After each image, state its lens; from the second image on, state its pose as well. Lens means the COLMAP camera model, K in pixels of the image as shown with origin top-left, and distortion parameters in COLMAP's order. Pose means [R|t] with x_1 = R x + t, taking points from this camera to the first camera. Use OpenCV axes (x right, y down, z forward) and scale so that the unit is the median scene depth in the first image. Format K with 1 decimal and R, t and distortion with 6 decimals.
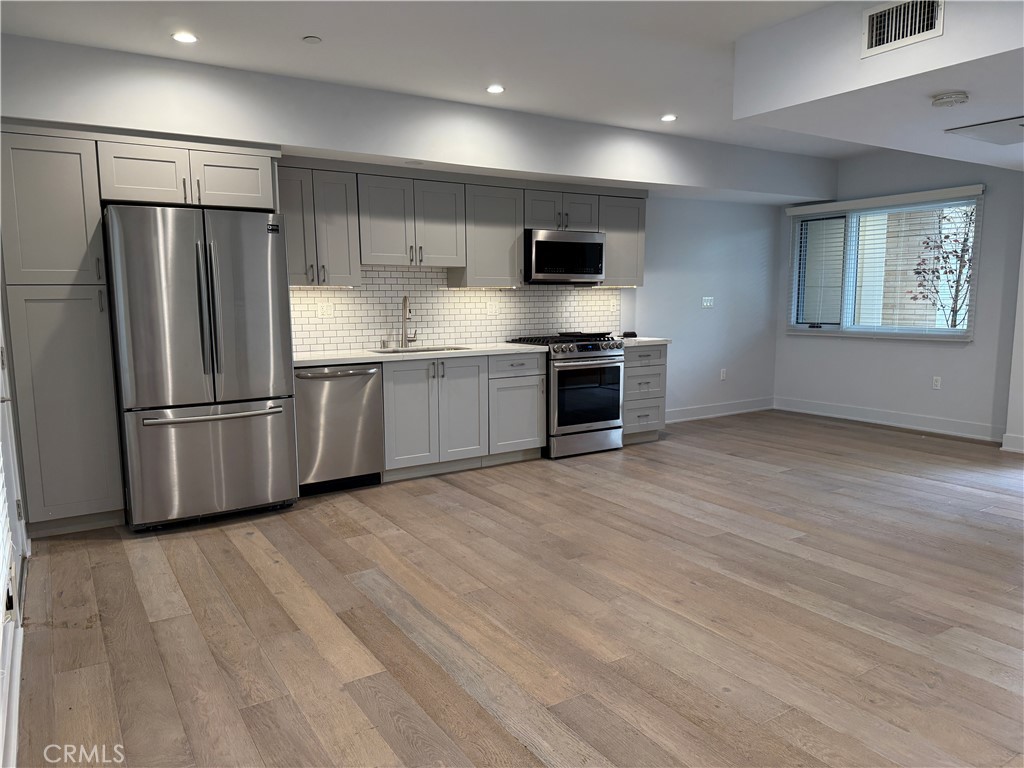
lens RADIAL K [[708.9, 0, 512.0], [0, 708.9, 384.0], [0, 0, 1]] dist [0.127347, -0.202785]
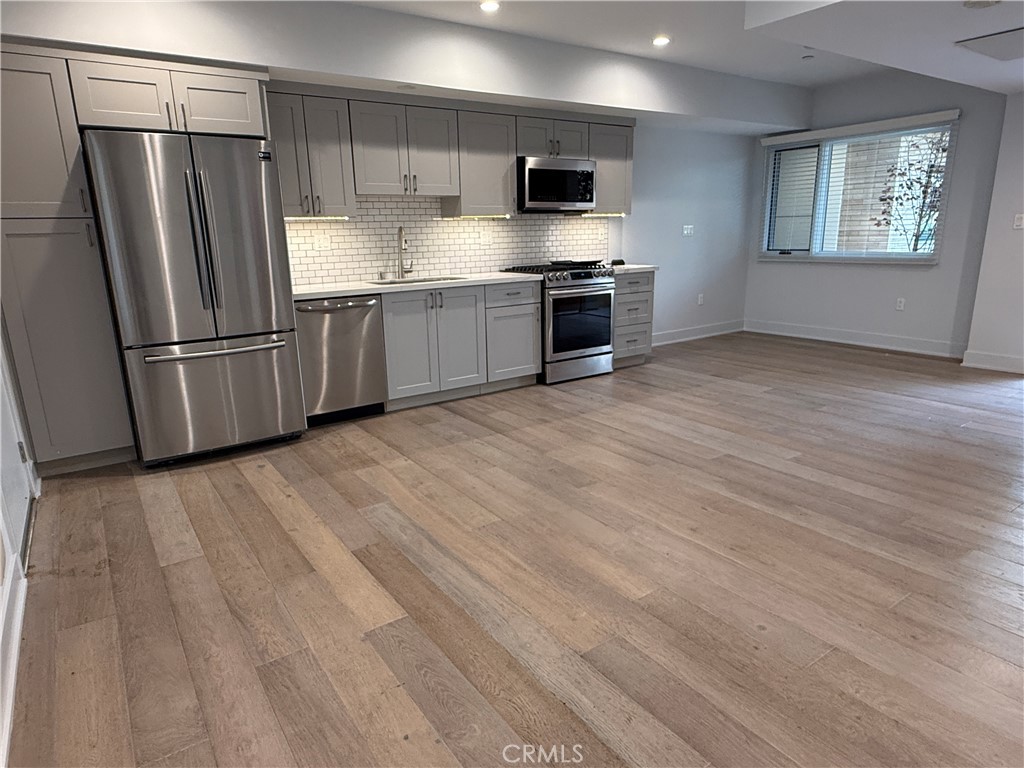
lens RADIAL K [[625.8, 0, 507.3], [0, 625.8, 386.6], [0, 0, 1]] dist [-0.005061, -0.002552]
pose [[0.999481, -0.022187, 0.023369, -0.031110], [0.019243, 0.992653, 0.119458, -0.002657], [-0.025848, -0.118947, 0.992564, 0.116624]]
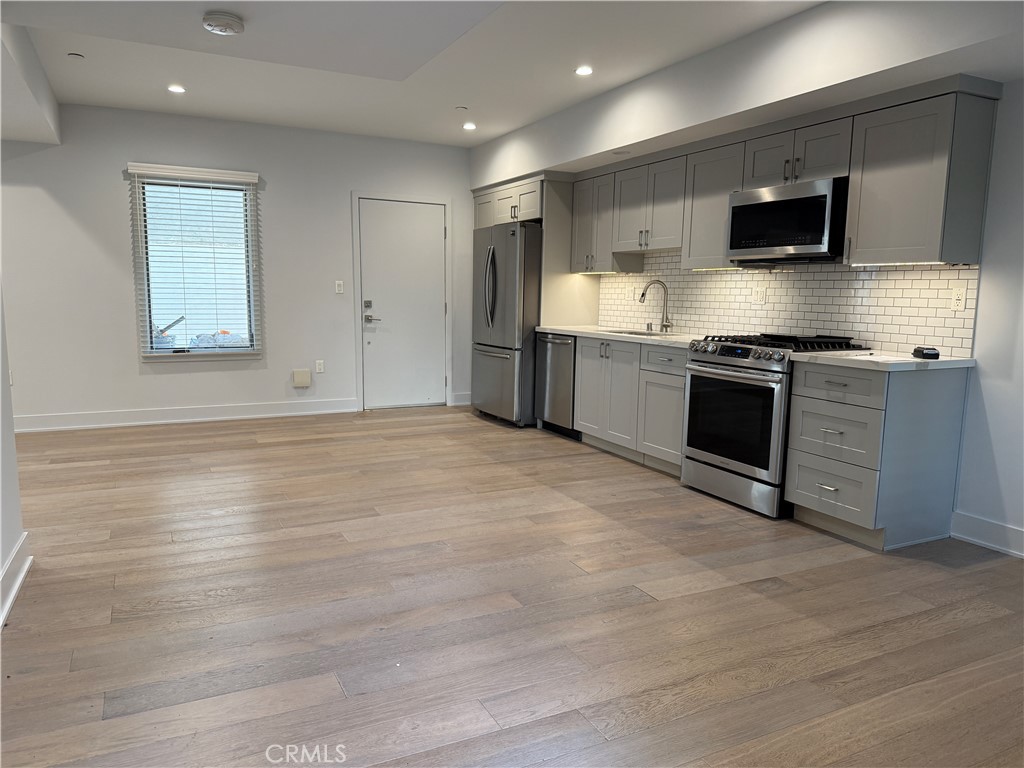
lens RADIAL K [[708.9, 0, 512.0], [0, 708.9, 384.0], [0, 0, 1]] dist [0.127347, -0.202785]
pose [[-0.098237, 0.136025, -0.985823, 1.095203], [-0.141126, 0.978699, 0.149105, -0.124626], [0.985106, 0.153773, -0.076948, 1.102547]]
